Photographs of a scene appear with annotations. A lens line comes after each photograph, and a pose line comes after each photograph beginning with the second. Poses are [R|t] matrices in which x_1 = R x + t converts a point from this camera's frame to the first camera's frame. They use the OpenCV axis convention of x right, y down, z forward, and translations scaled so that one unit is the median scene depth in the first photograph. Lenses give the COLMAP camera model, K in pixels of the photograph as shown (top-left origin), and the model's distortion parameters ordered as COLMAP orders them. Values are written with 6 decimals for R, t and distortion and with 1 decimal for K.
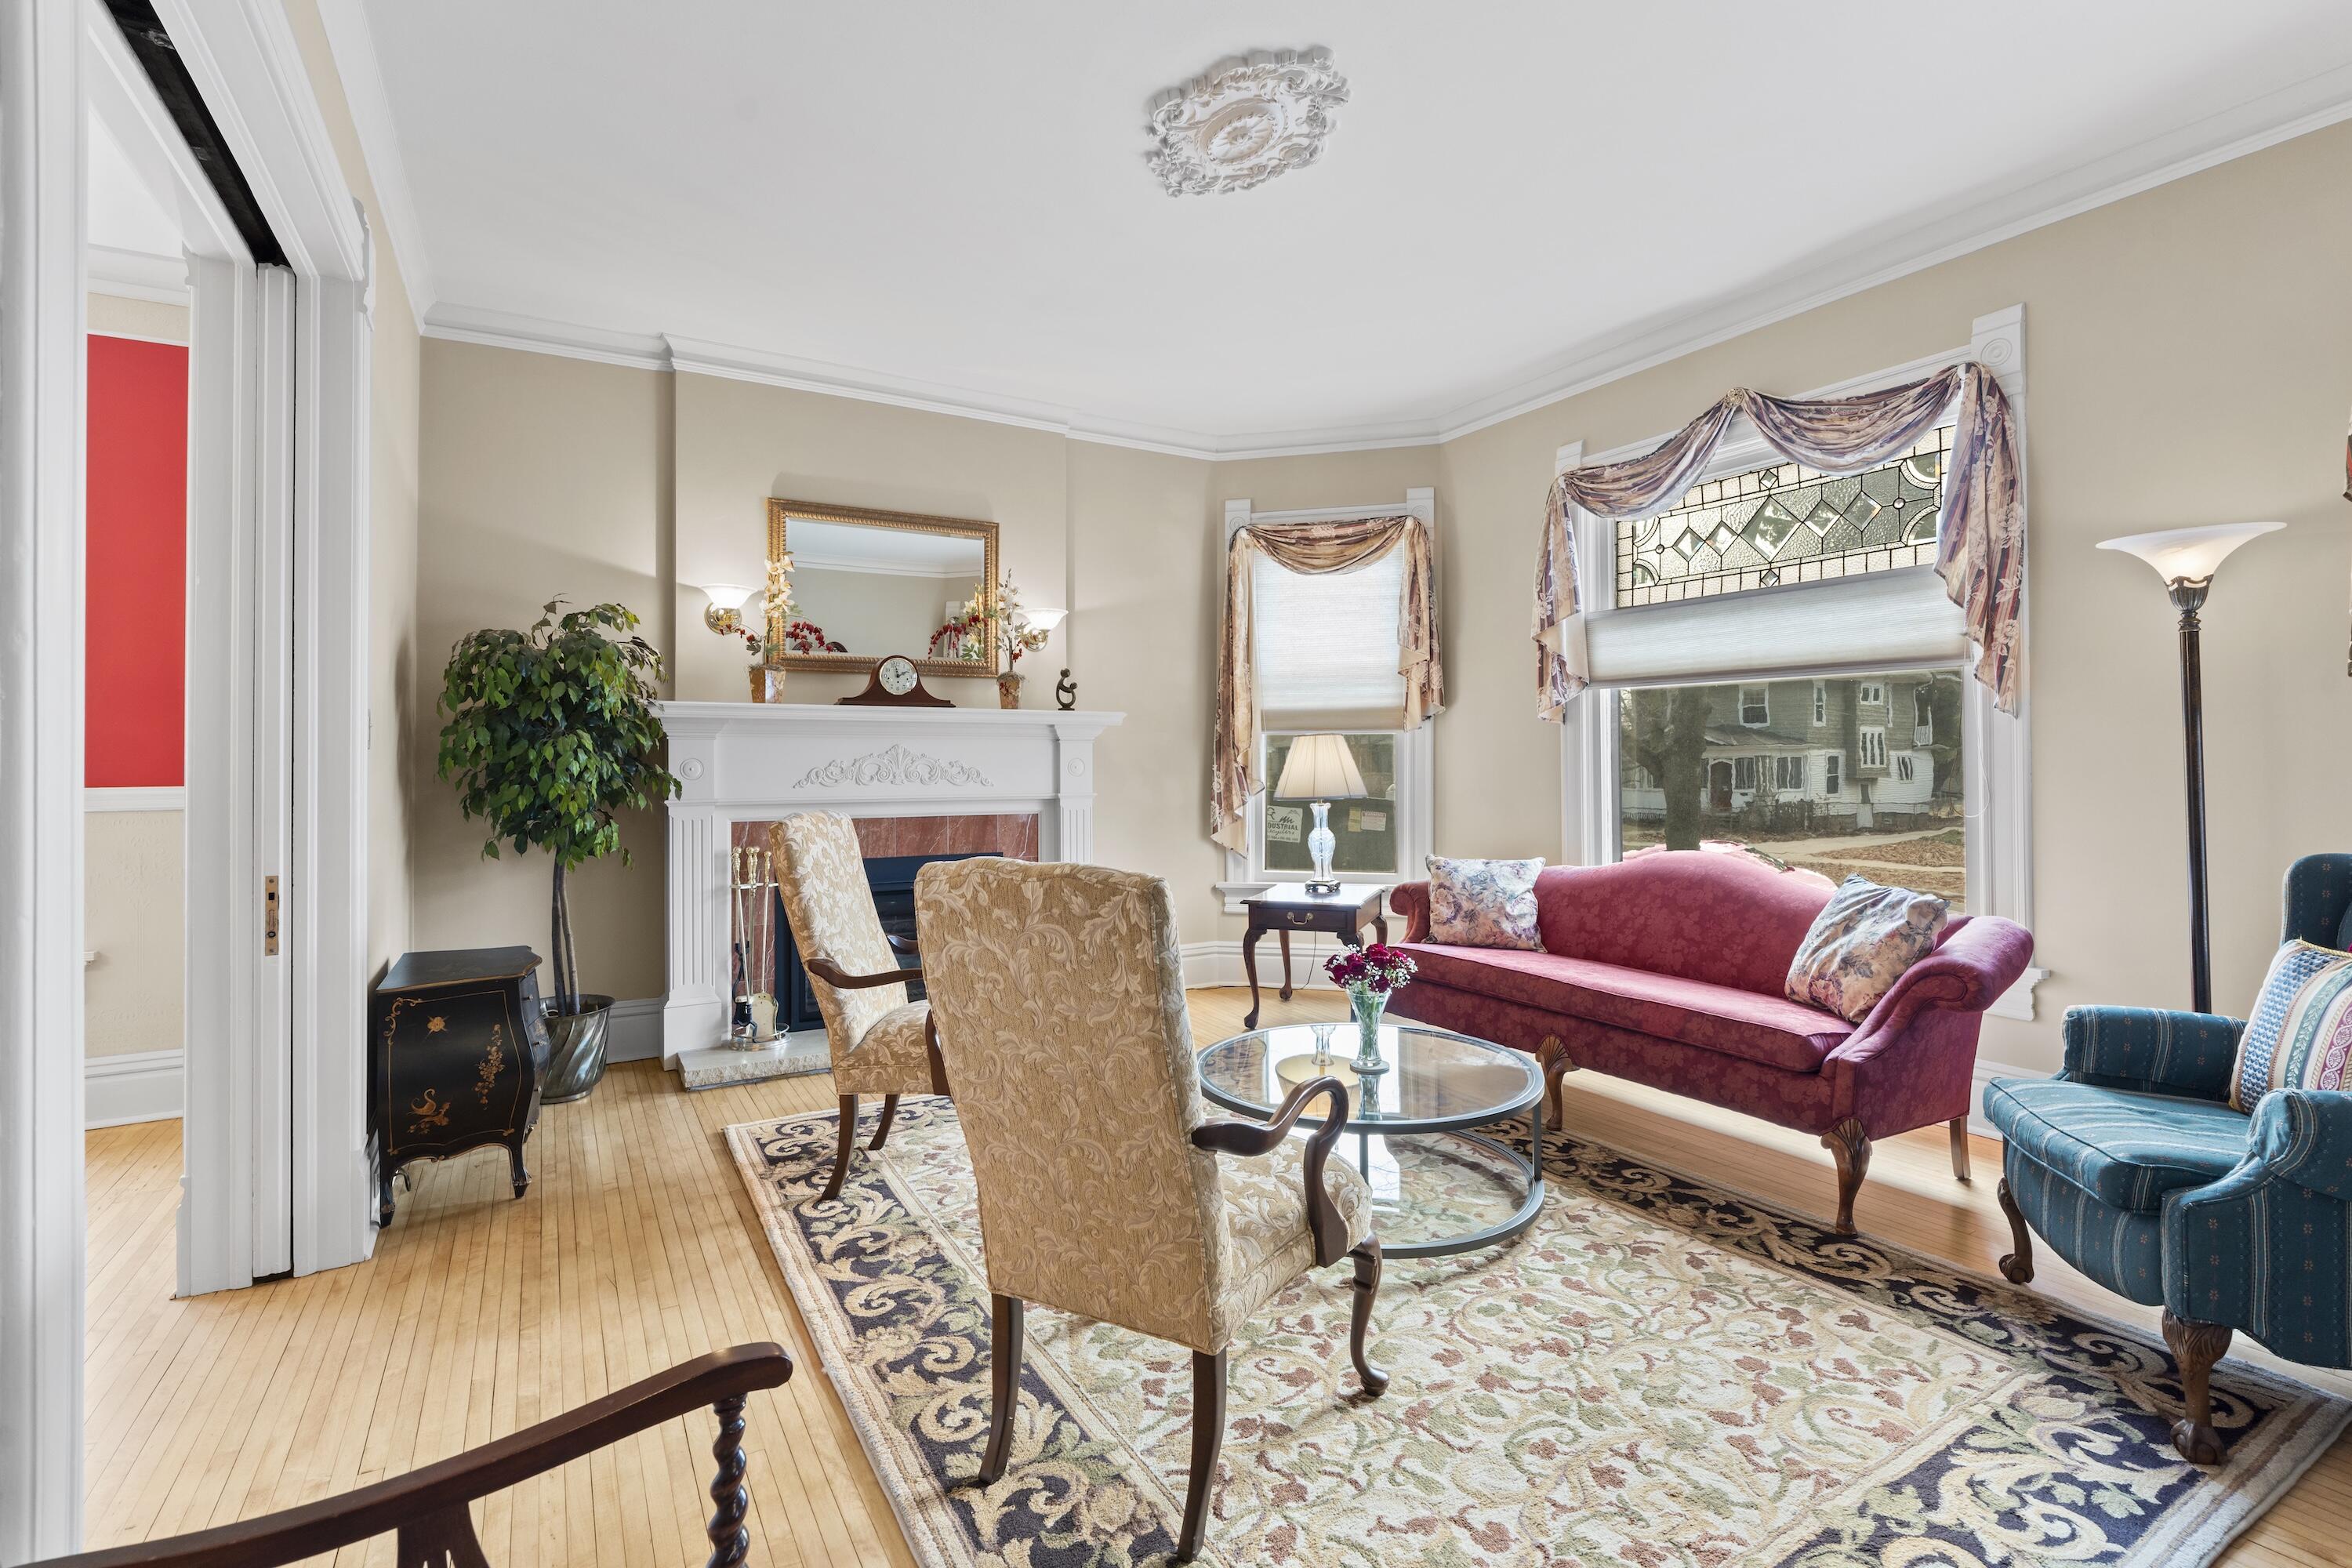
lens RADIAL K [[1081.9, 0, 1175.9], [0, 1081.9, 750.4], [0, 0, 1]] dist [-0.007505, 0.000357]
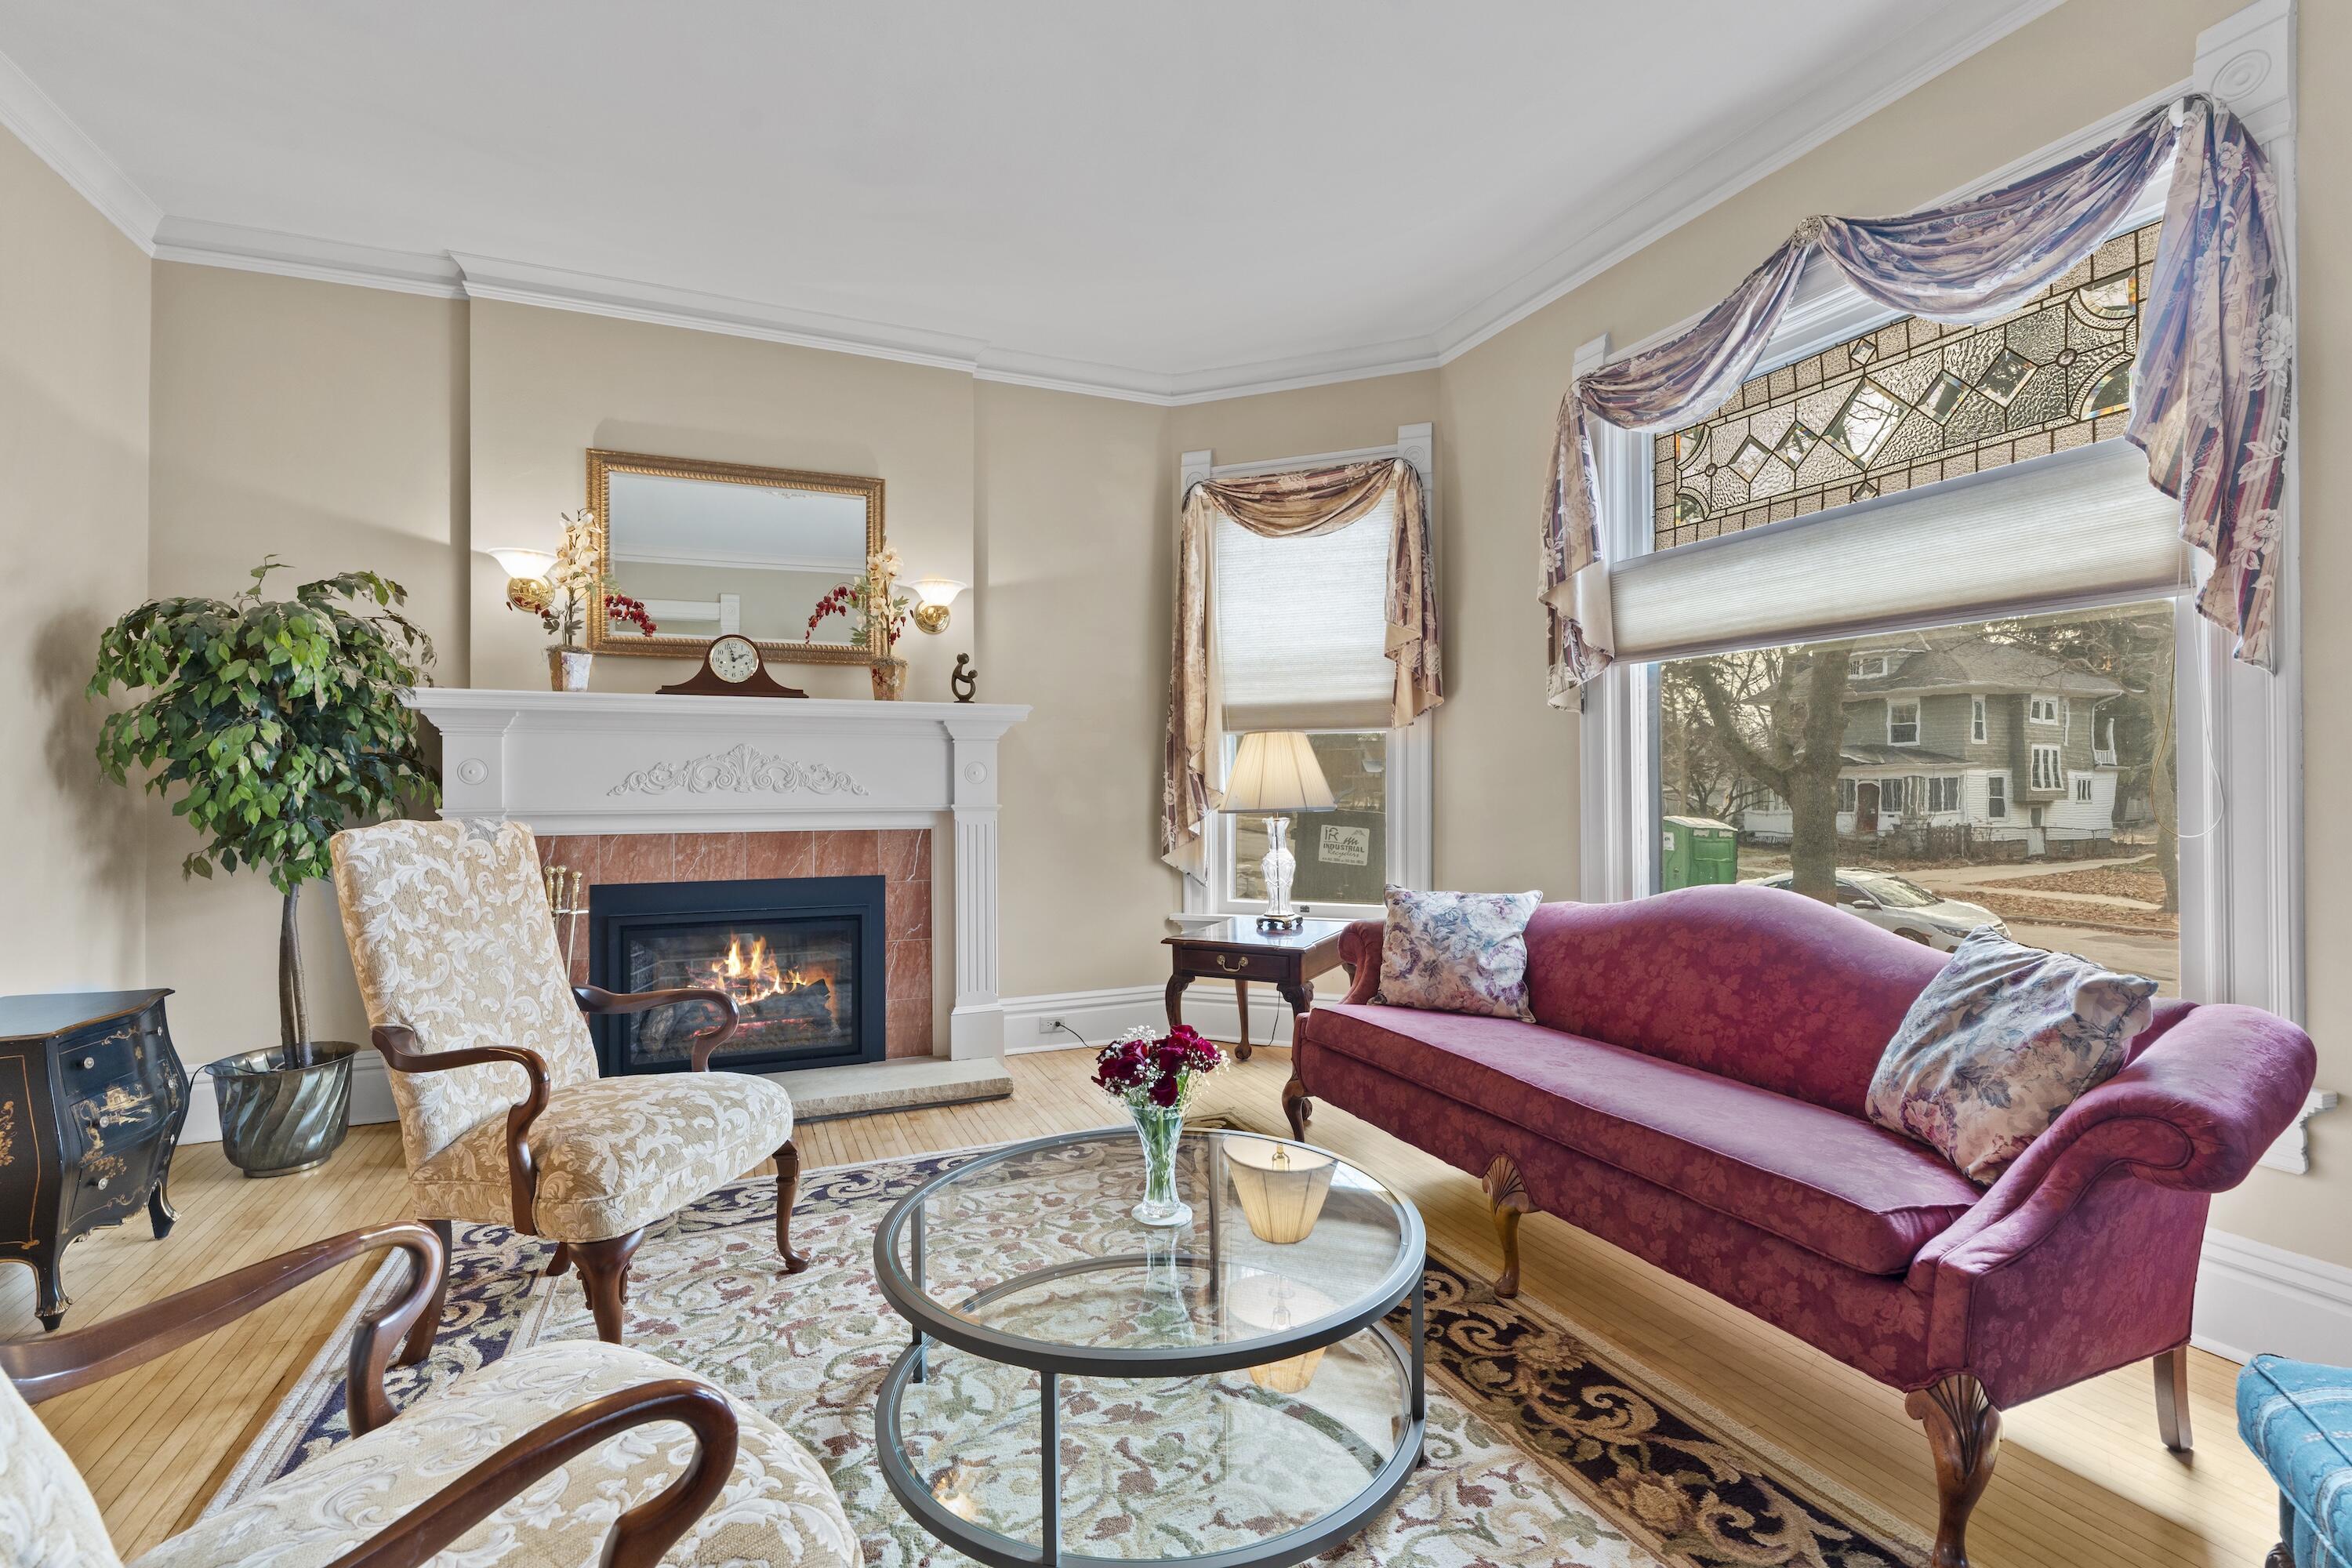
lens RADIAL K [[1055.8, 0, 1171.2], [0, 1055.8, 779.5], [0, 0, 1]] dist [-0.009756, 0.002447]
pose [[0.992763, -0.000635, -0.120087, 0.184155], [0.001279, 0.999985, 0.005280, 0.020009], [0.120082, -0.005395, 0.992749, 0.266923]]
